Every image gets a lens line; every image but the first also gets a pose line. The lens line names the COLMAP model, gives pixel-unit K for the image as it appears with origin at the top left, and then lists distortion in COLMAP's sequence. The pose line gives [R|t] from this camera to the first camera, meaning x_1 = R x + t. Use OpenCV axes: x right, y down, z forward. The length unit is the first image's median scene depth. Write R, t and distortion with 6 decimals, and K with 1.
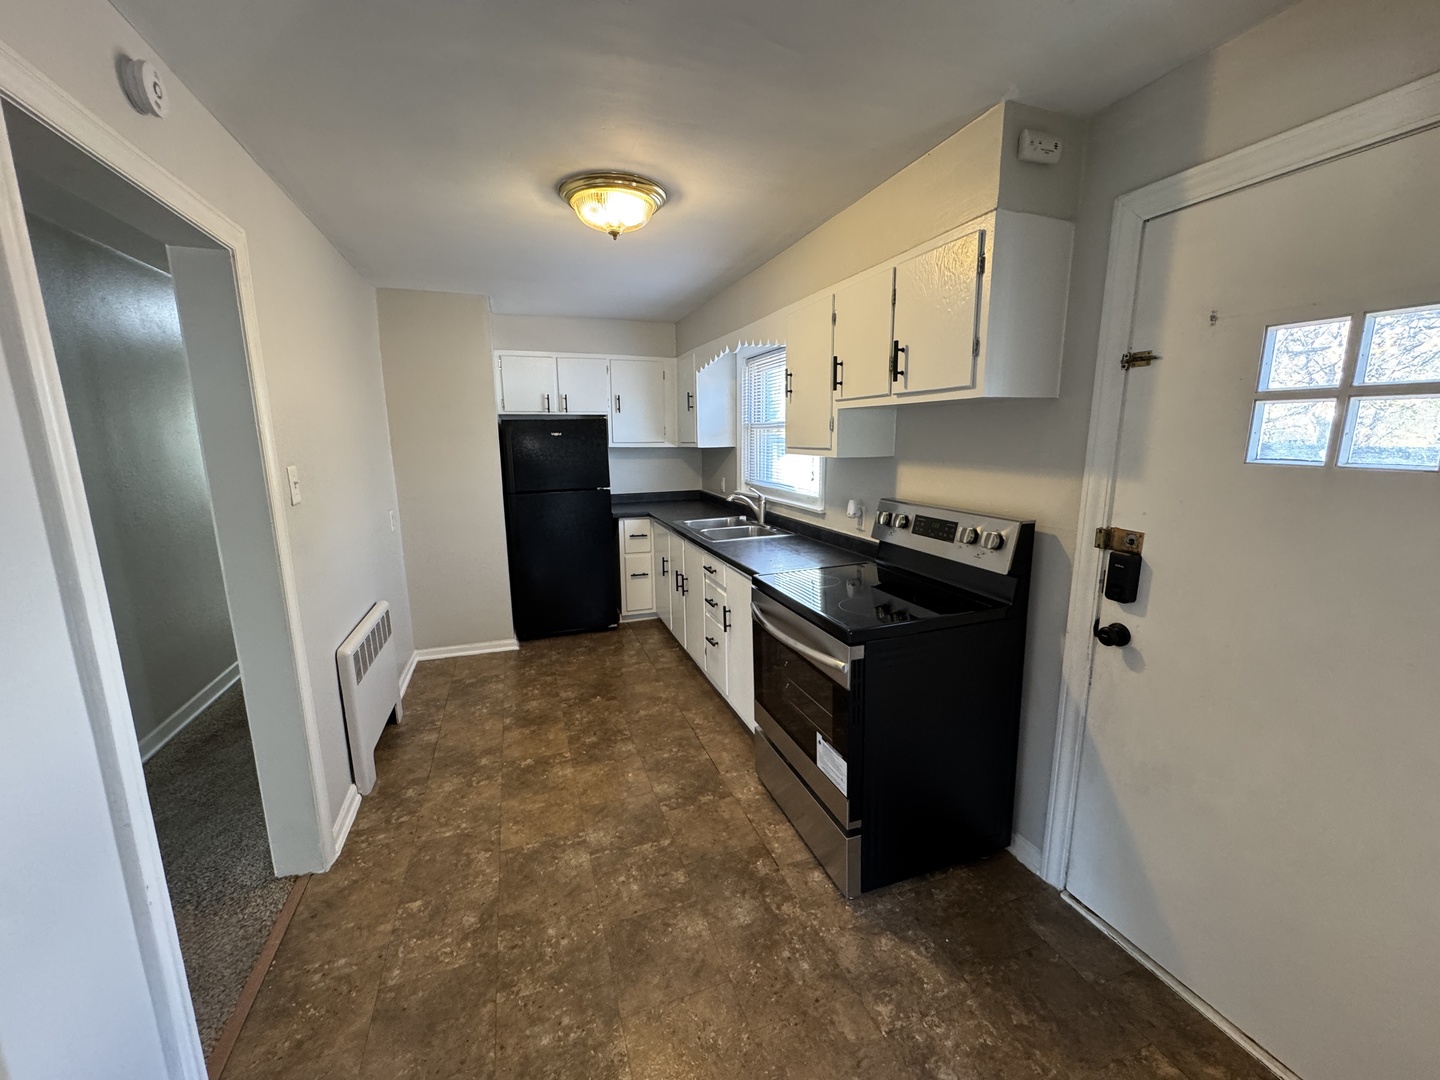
lens RADIAL K [[577.3, 0, 718.7], [0, 577.3, 541.2], [0, 0, 1]] dist [-0.002285, -0.000157]
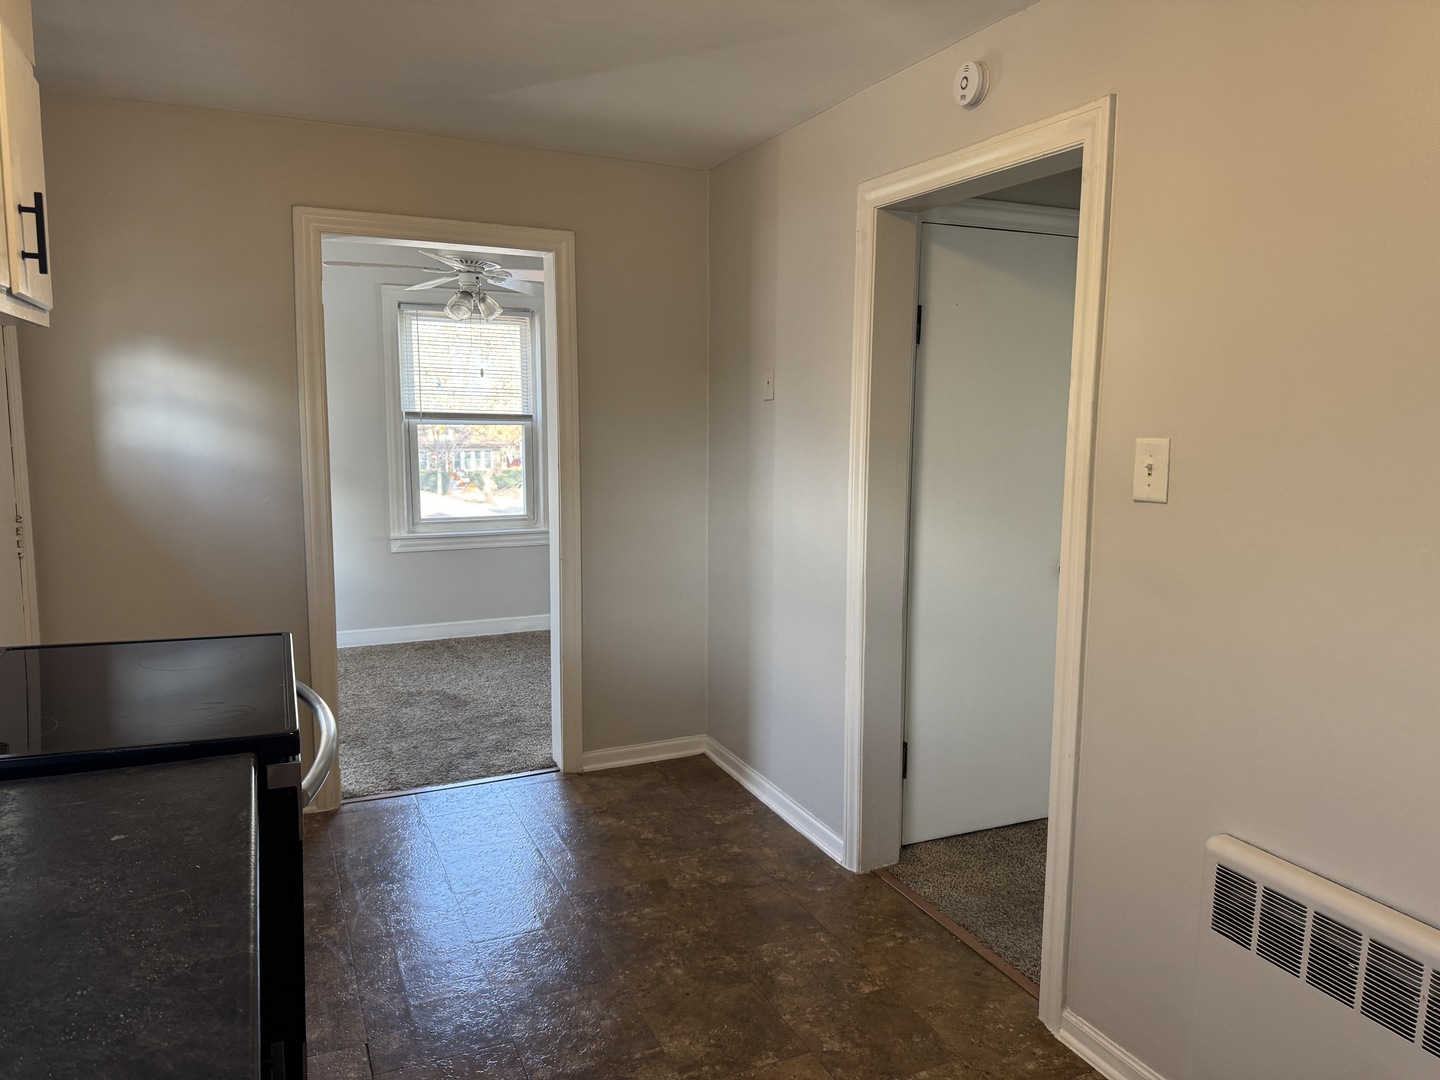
lens RADIAL K [[1014.7, 0, 723.1], [0, 1014.7, 542.4], [0, 0, 1]] dist [0.132913, -0.208754]
pose [[-0.996052, 0.007029, -0.088495, -0.212420], [-0.021147, 0.949379, 0.313419, -0.368000], [0.086218, 0.314053, -0.945482, 2.092975]]
